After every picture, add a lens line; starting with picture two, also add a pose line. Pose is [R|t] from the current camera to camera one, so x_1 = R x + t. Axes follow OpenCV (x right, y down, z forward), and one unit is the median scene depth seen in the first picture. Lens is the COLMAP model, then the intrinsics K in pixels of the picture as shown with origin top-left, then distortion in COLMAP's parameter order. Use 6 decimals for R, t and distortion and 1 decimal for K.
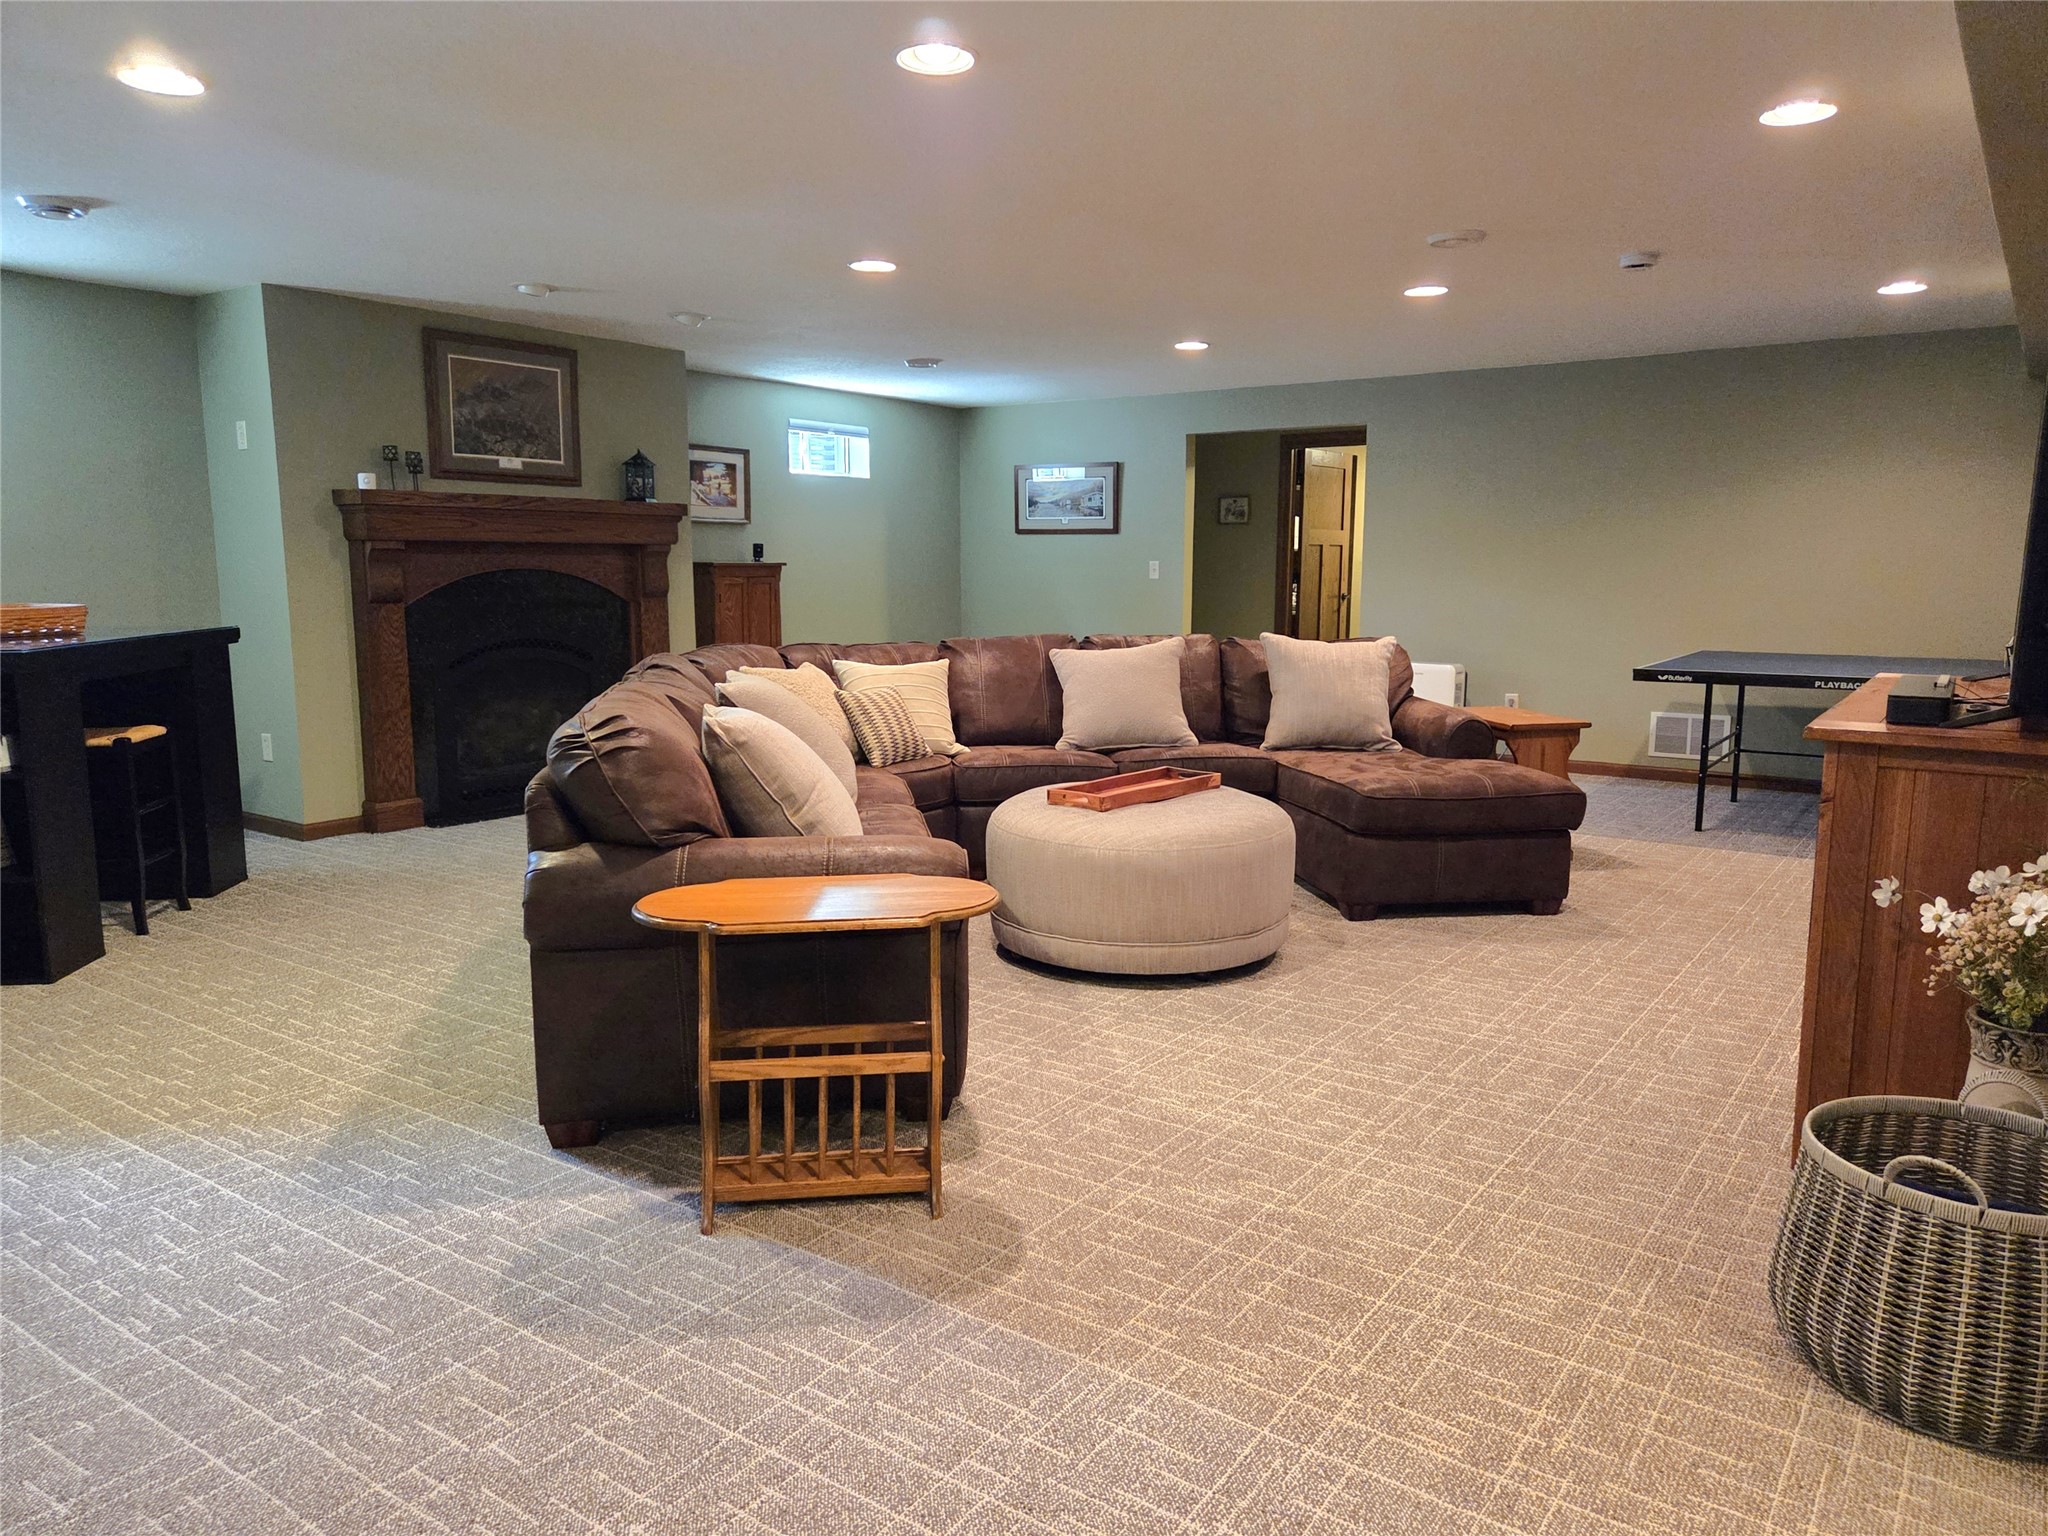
lens RADIAL K [[1384.3, 0, 1015.4], [0, 1384.3, 766.4], [0, 0, 1]] dist [0.079578, -0.058266]
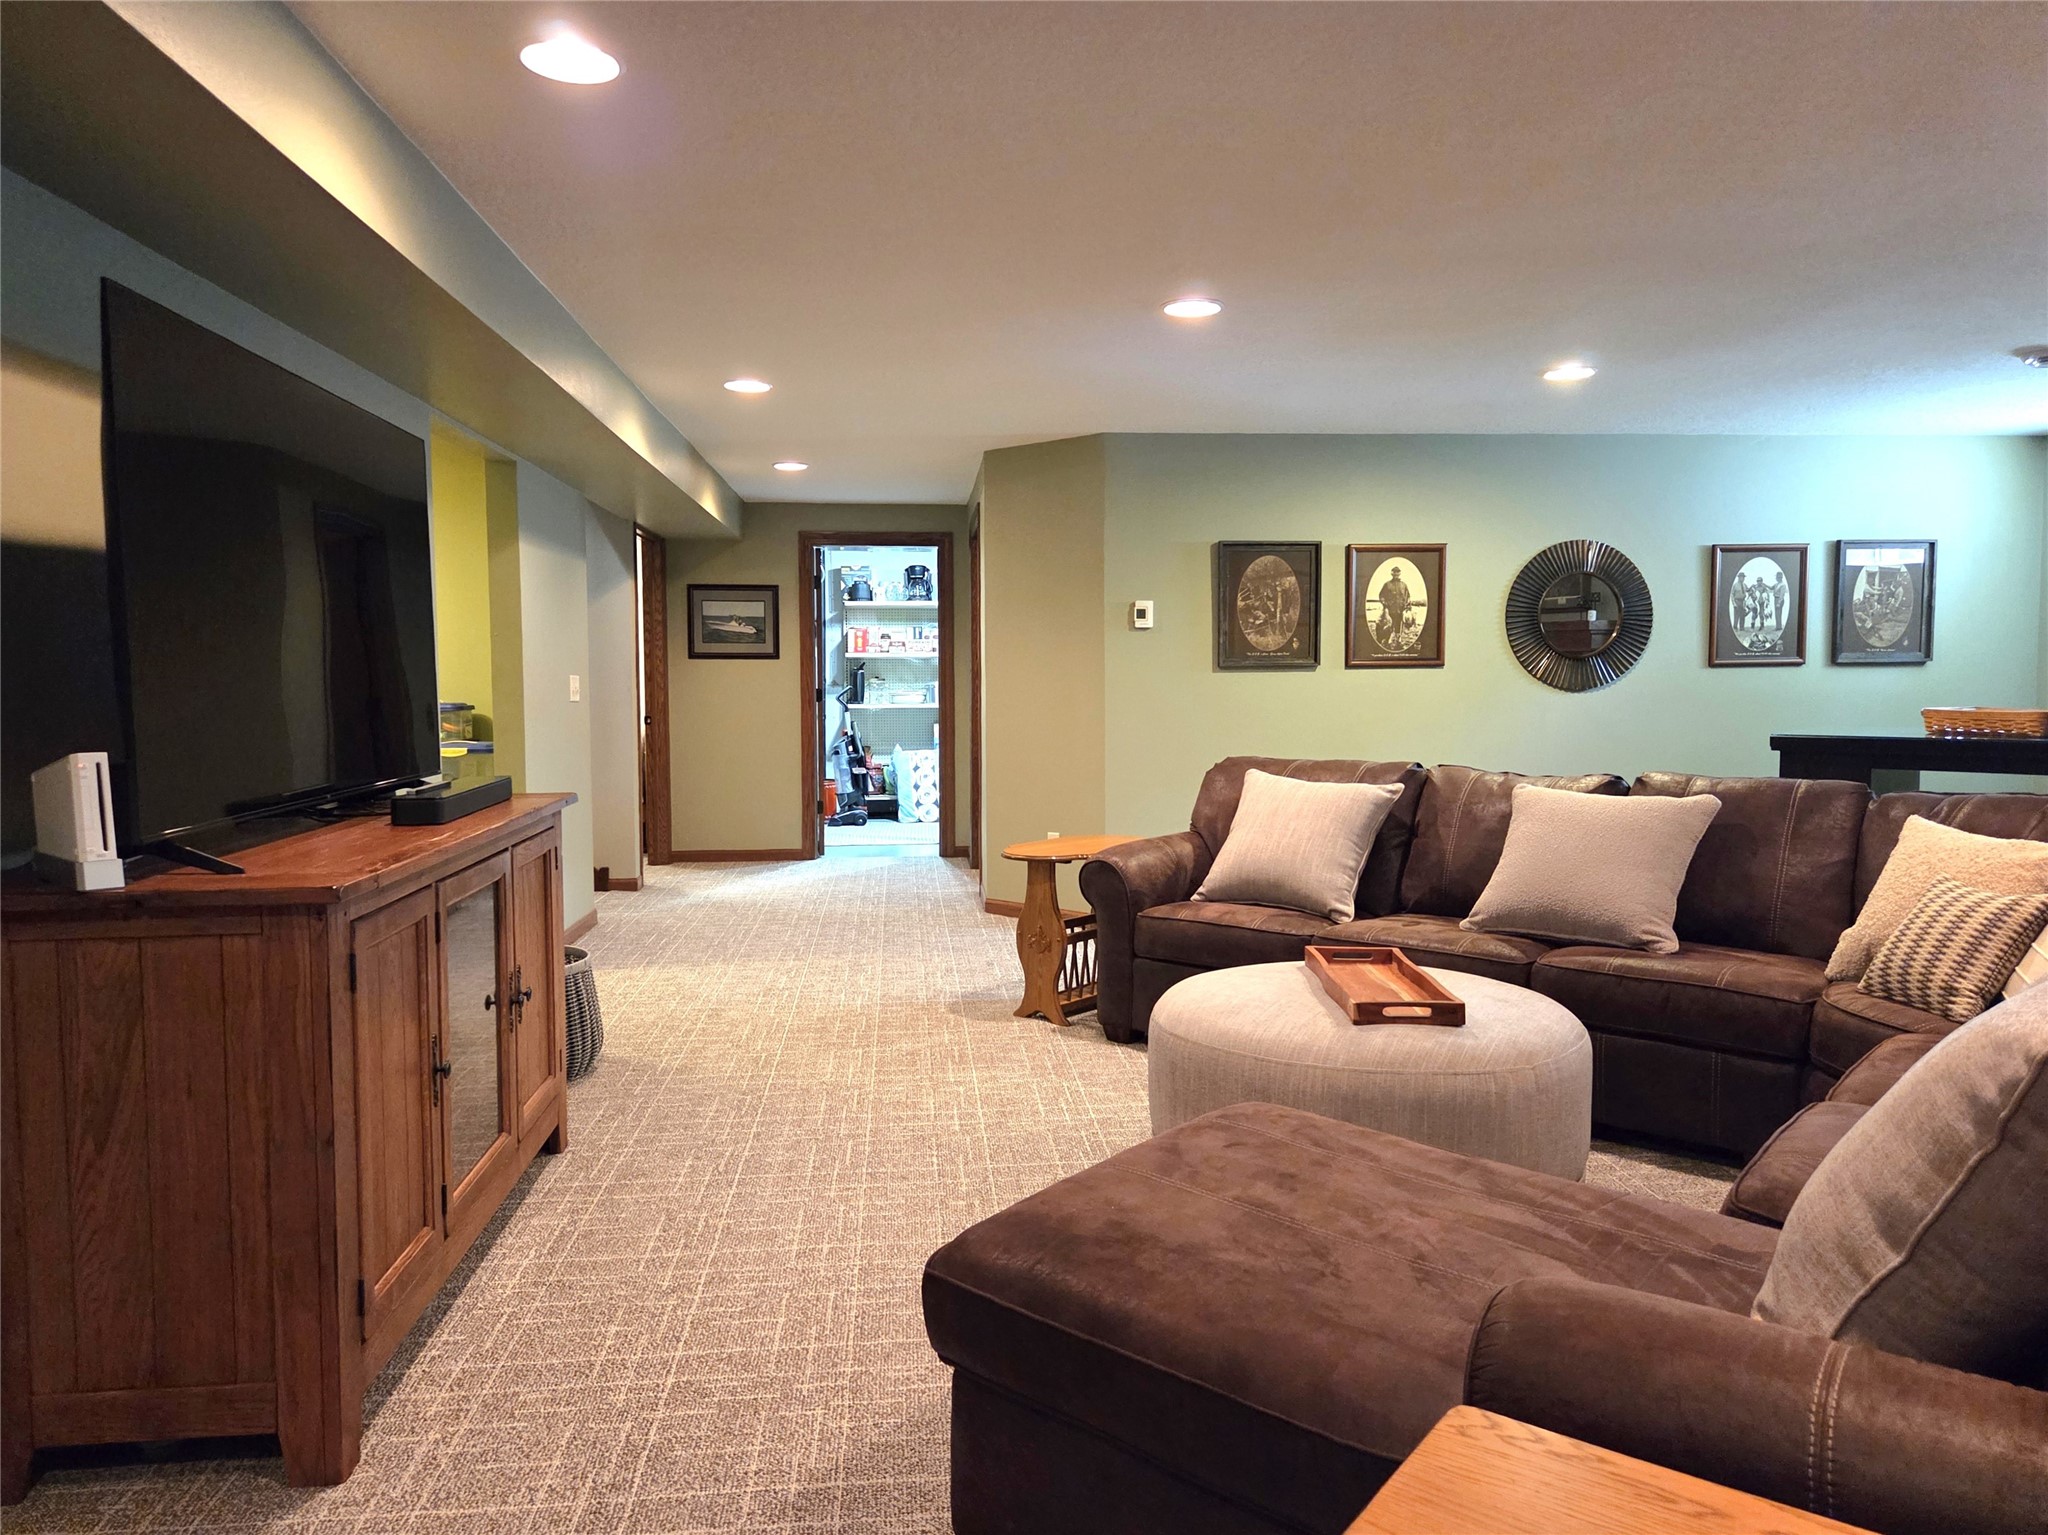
lens RADIAL K [[1384.3, 0, 1027.6], [0, 1384.3, 762.2], [0, 0, 1]] dist [0.079578, -0.058266]
pose [[-0.748695, 0.042098, -0.661577, 0.522190], [-0.098252, 0.979913, 0.173544, -0.152536], [0.655594, 0.194933, -0.729519, 1.046607]]
